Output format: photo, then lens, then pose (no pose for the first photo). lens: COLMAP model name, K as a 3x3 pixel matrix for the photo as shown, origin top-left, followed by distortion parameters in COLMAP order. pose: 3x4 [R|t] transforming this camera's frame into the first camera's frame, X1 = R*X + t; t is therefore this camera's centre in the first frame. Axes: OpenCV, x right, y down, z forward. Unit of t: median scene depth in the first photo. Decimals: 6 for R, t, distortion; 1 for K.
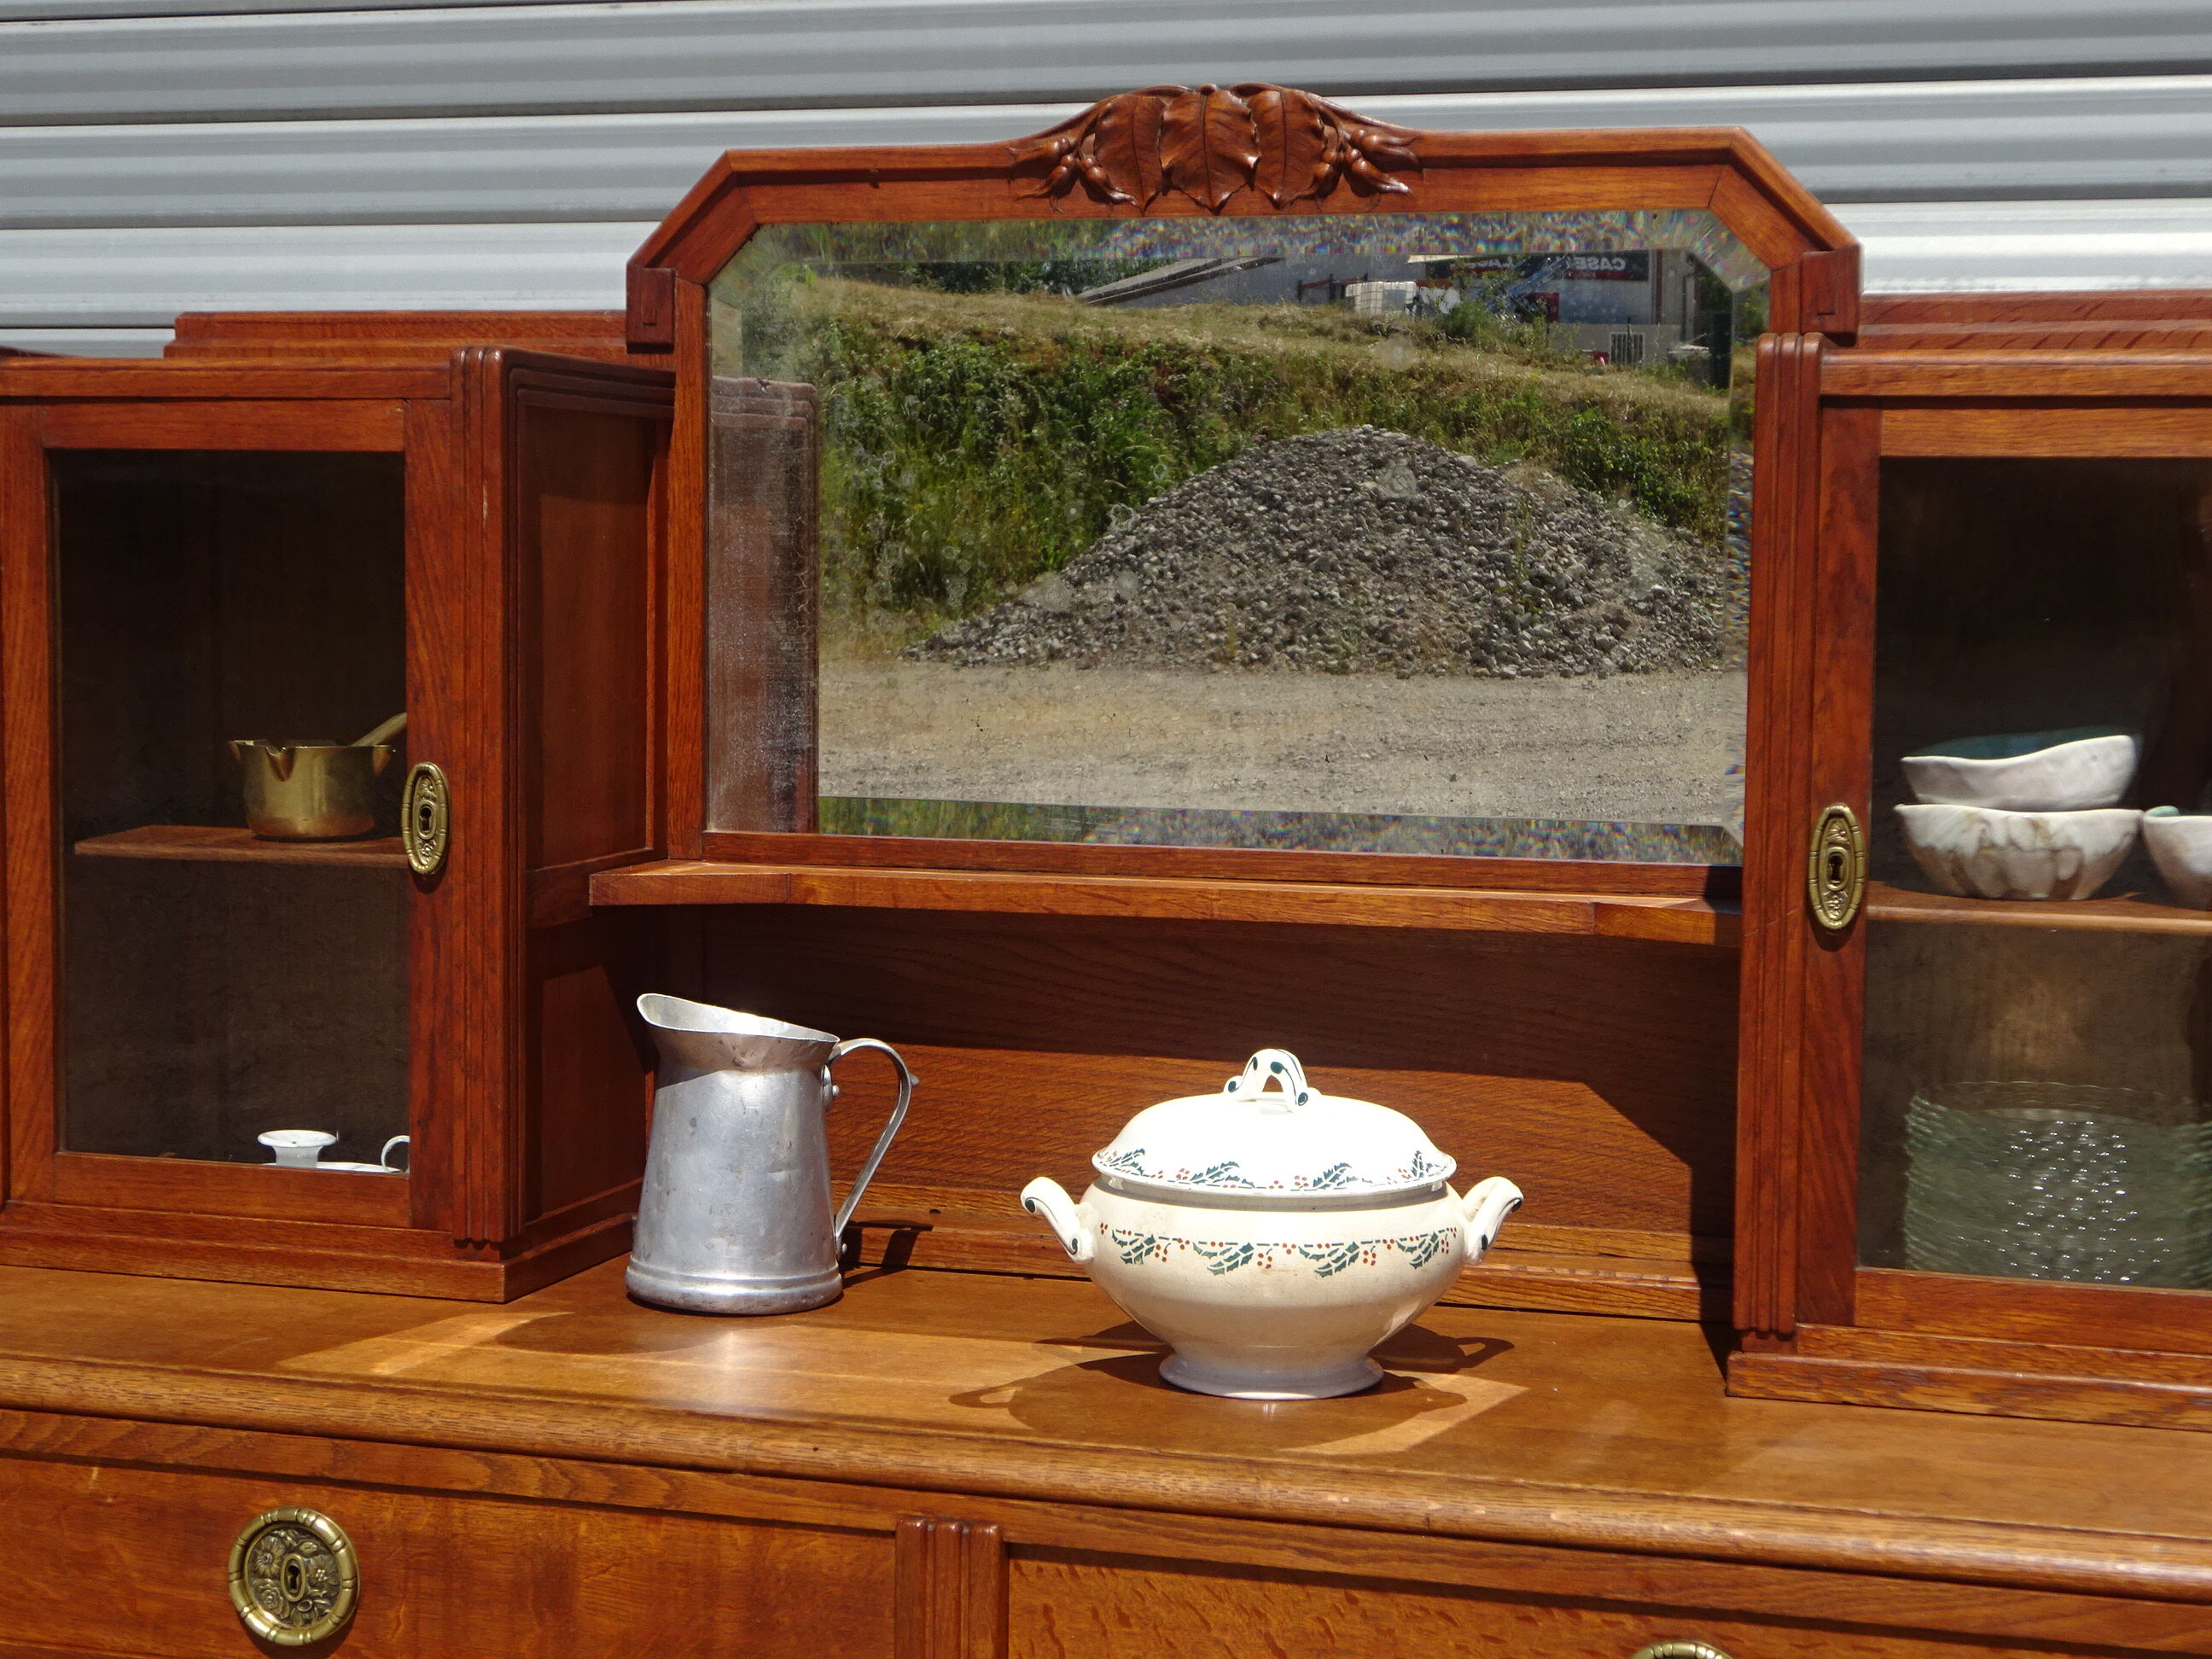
lens RADIAL K [[3566.8, 0, 1122.5], [0, 3566.8, 843.6], [0, 0, 1]] dist [0.023996, 0.000000]
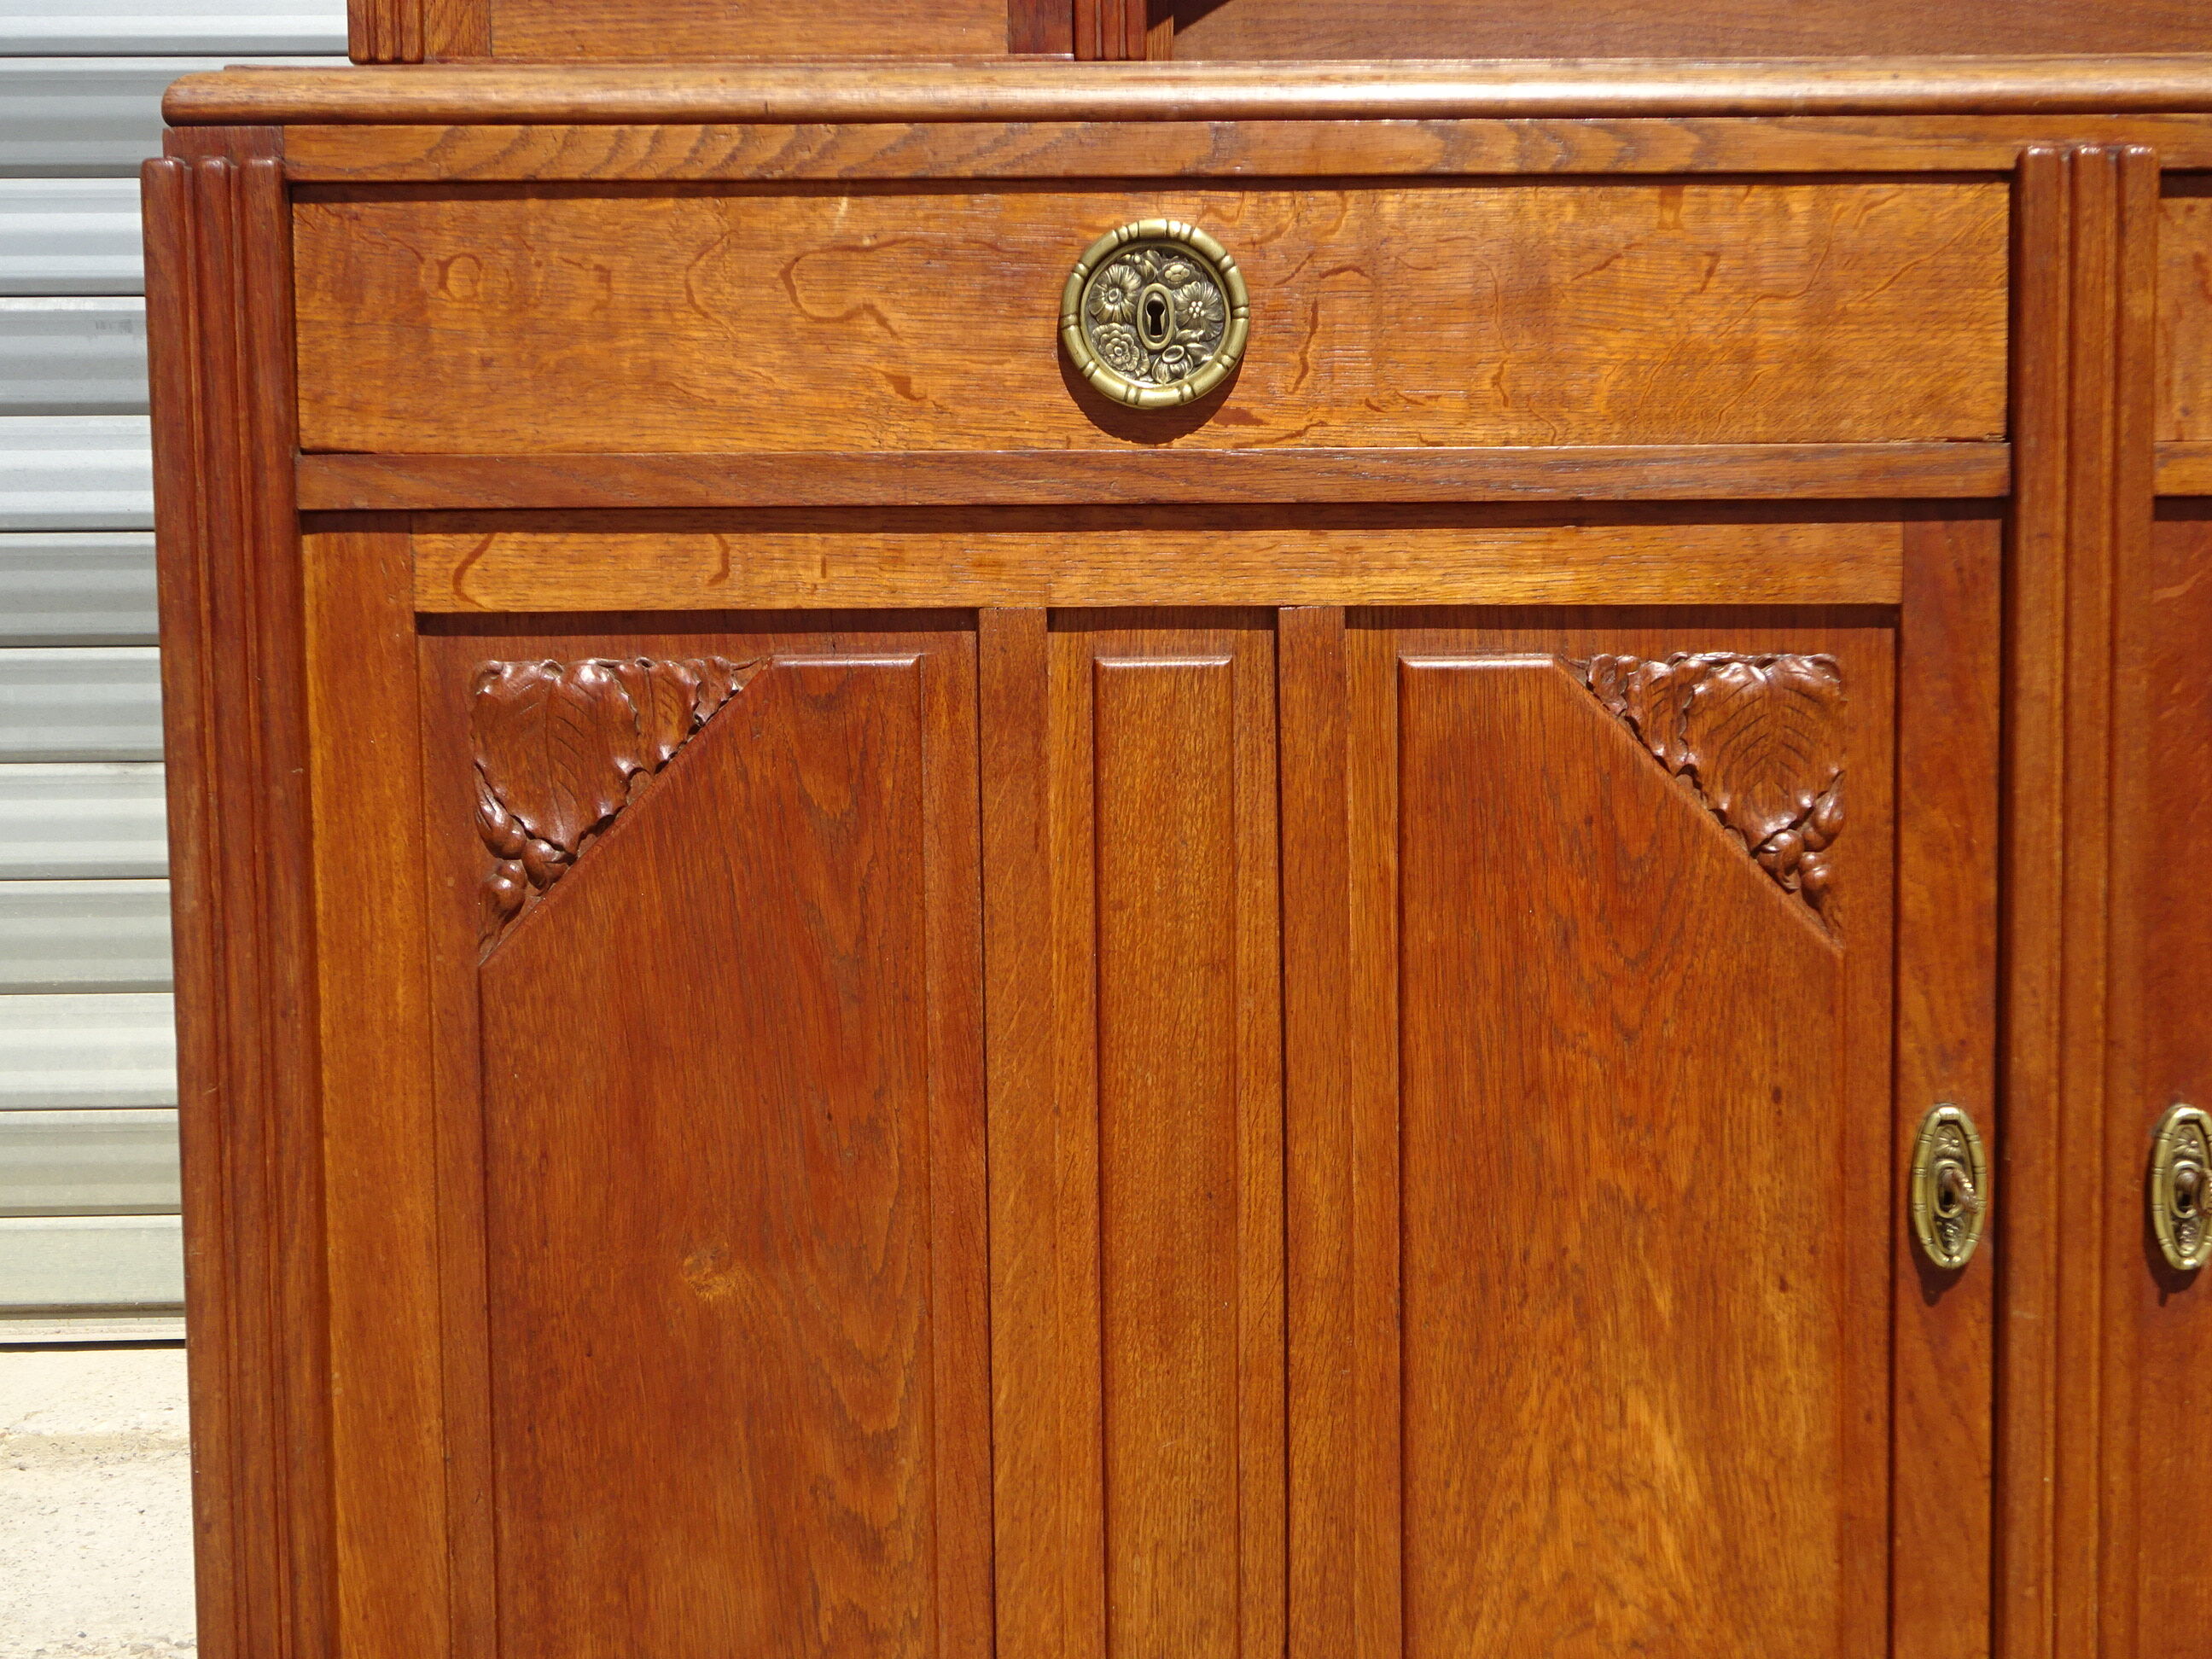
lens RADIAL K [[3156.7, 0, 1126.1], [0, 3156.7, 872.2], [0, 0, 1]] dist [0.017349, 0.000000]
pose [[0.955506, -0.052138, 0.290327, -0.425980], [0.046115, 0.998556, 0.027554, 0.296214], [-0.291344, -0.012939, 0.956531, 0.364526]]
